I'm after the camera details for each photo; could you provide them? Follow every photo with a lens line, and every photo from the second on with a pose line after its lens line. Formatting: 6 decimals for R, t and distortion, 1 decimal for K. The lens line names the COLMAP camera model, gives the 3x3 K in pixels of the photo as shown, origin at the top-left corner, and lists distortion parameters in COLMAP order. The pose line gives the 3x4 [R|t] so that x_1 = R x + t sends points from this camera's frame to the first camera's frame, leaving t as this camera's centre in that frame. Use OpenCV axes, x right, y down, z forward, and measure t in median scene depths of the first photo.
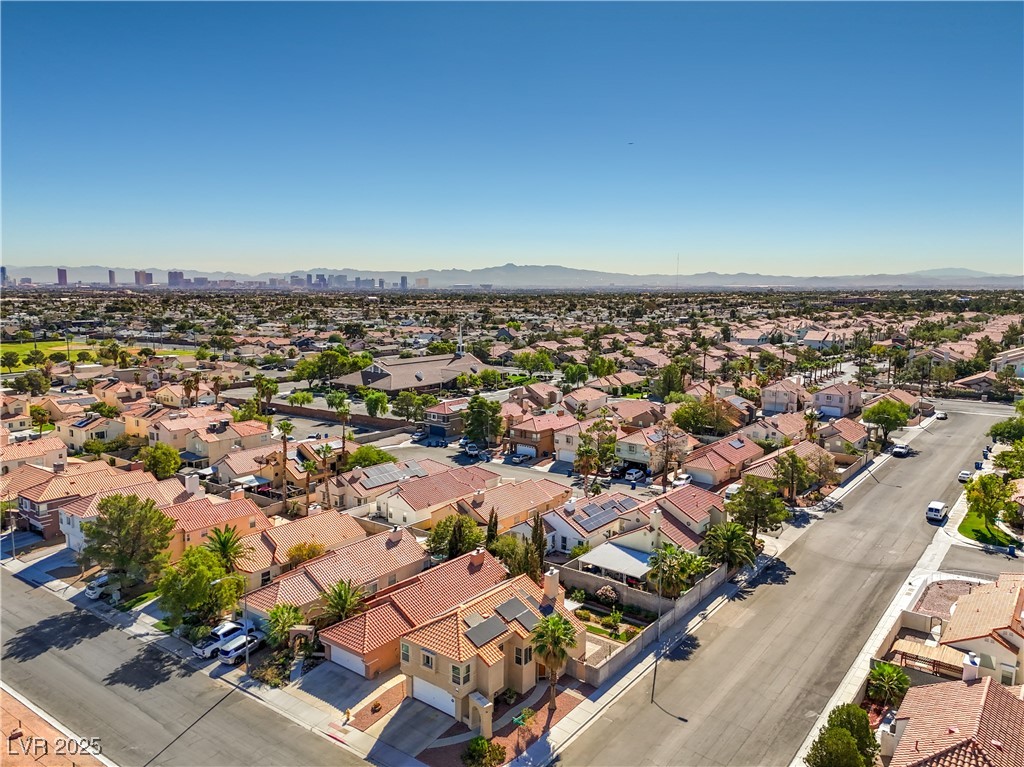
lens RADIAL K [[752.9, 0, 512.0], [0, 752.9, 383.5], [0, 0, 1]] dist [0.077027, -0.067053]
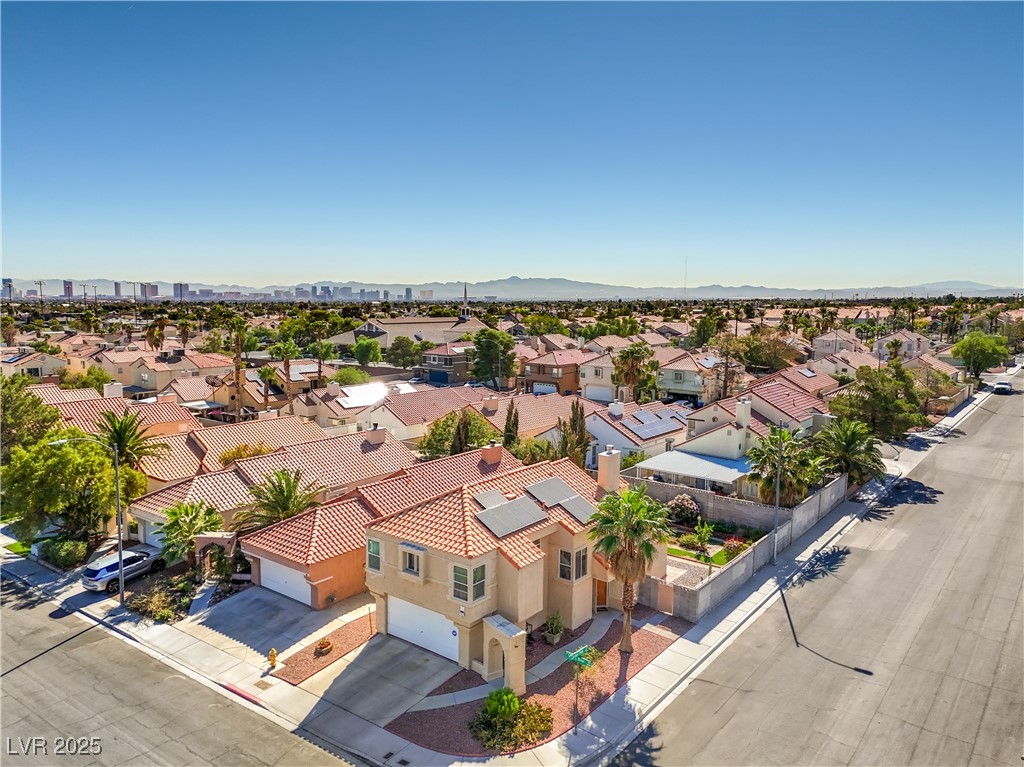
lens RADIAL K [[752.9, 0, 512.0], [0, 752.9, 383.5], [0, 0, 1]] dist [0.077027, -0.067053]
pose [[0.999983, 0.000284, -0.005741, -0.027954], [-0.000381, 0.999857, -0.016900, 0.211996], [0.005735, 0.016902, 0.999841, 0.379658]]
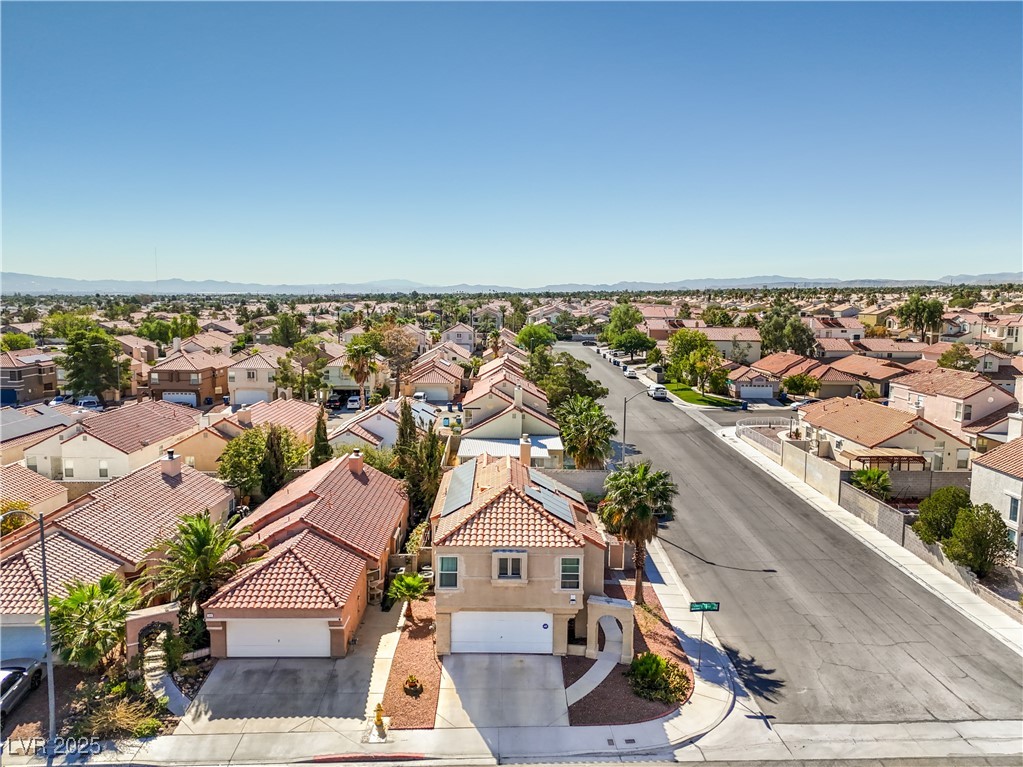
lens RADIAL K [[752.1, 0, 511.5], [0, 752.1, 383.5], [0, 0, 1]] dist [0.077027, -0.067053]
pose [[0.787047, -0.078636, 0.611860, -0.393682], [0.084595, 0.996230, 0.019219, 0.191873], [-0.611065, 0.036634, 0.790732, 0.484950]]
